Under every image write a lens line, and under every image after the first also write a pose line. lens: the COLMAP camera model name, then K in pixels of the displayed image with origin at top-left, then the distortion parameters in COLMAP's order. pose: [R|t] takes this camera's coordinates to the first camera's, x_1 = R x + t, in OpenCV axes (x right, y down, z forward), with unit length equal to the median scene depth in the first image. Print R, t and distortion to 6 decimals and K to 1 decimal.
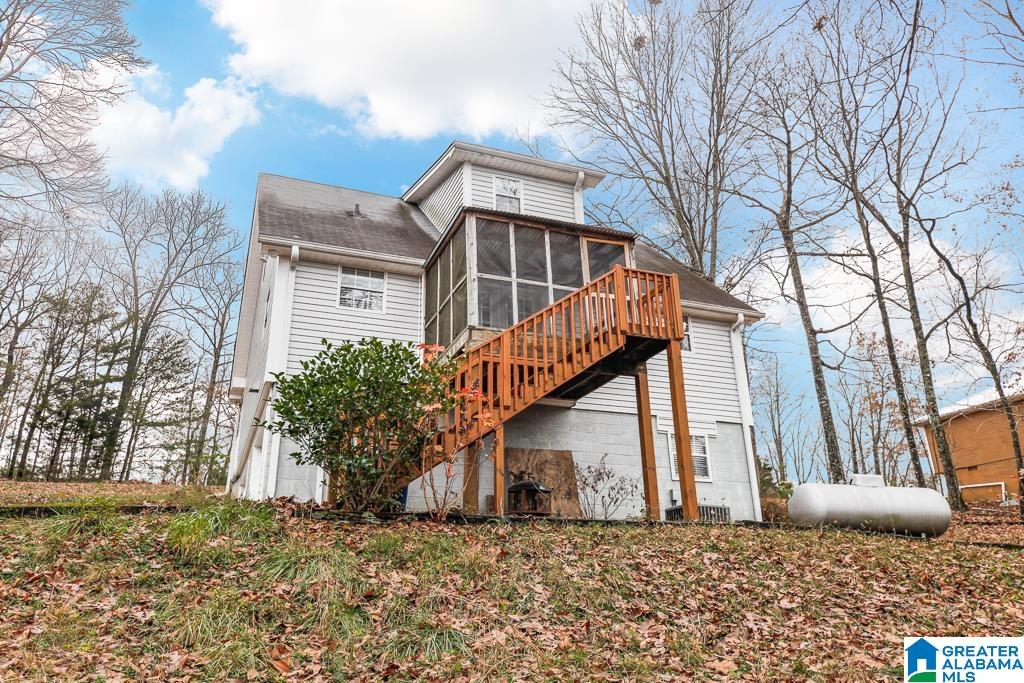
lens RADIAL K [[719.5, 0, 511.9], [0, 719.5, 310.3], [0, 0, 1]] dist [0.001182, 0.000023]
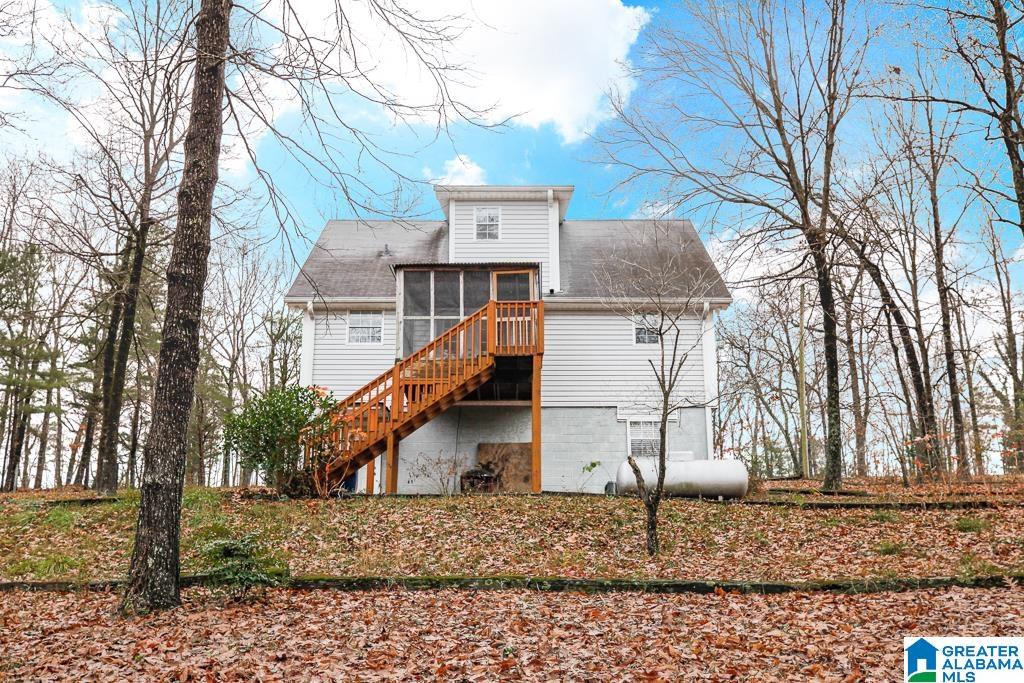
lens RADIAL K [[960.1, 0, 512.0], [0, 960.1, 341.5], [0, 0, 1]] dist [0.003011, 0.002423]
pose [[0.914244, -0.100190, -0.392581, 0.703242], [0.137504, 0.988162, 0.068032, -0.084604], [0.381118, -0.116180, 0.917198, -0.462059]]
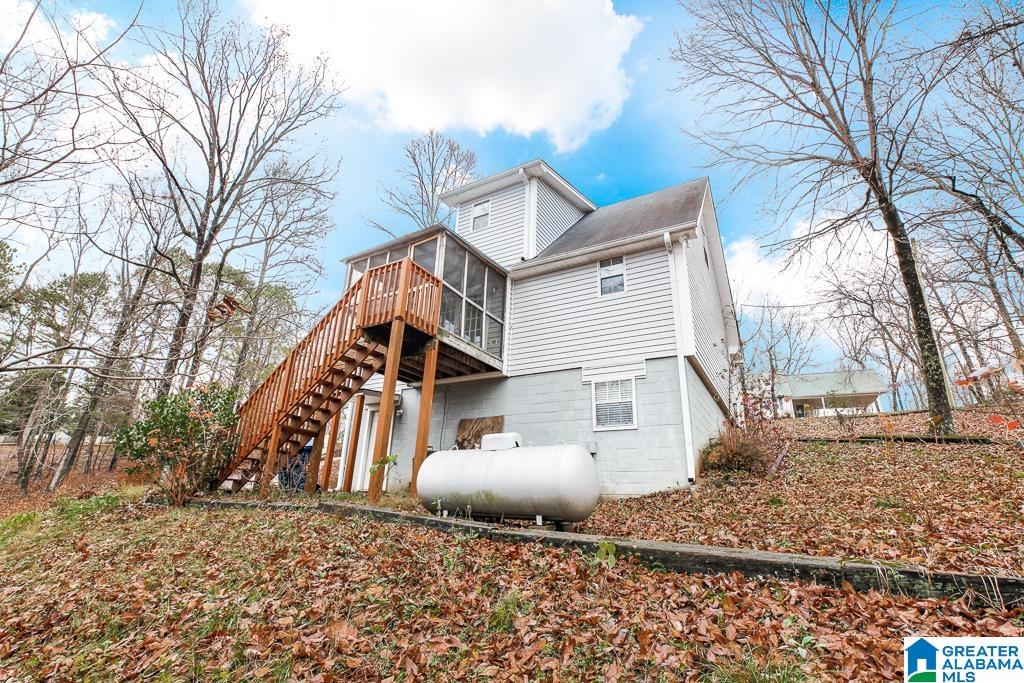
lens RADIAL K [[486.3, 0, 516.4], [0, 486.3, 300.4], [0, 0, 1]] dist [-0.001743, -0.000347]
pose [[0.628294, -0.276866, -0.727044, 0.712540], [0.280450, 0.952302, -0.120288, 0.122455], [0.725669, -0.128323, 0.675972, 0.529572]]
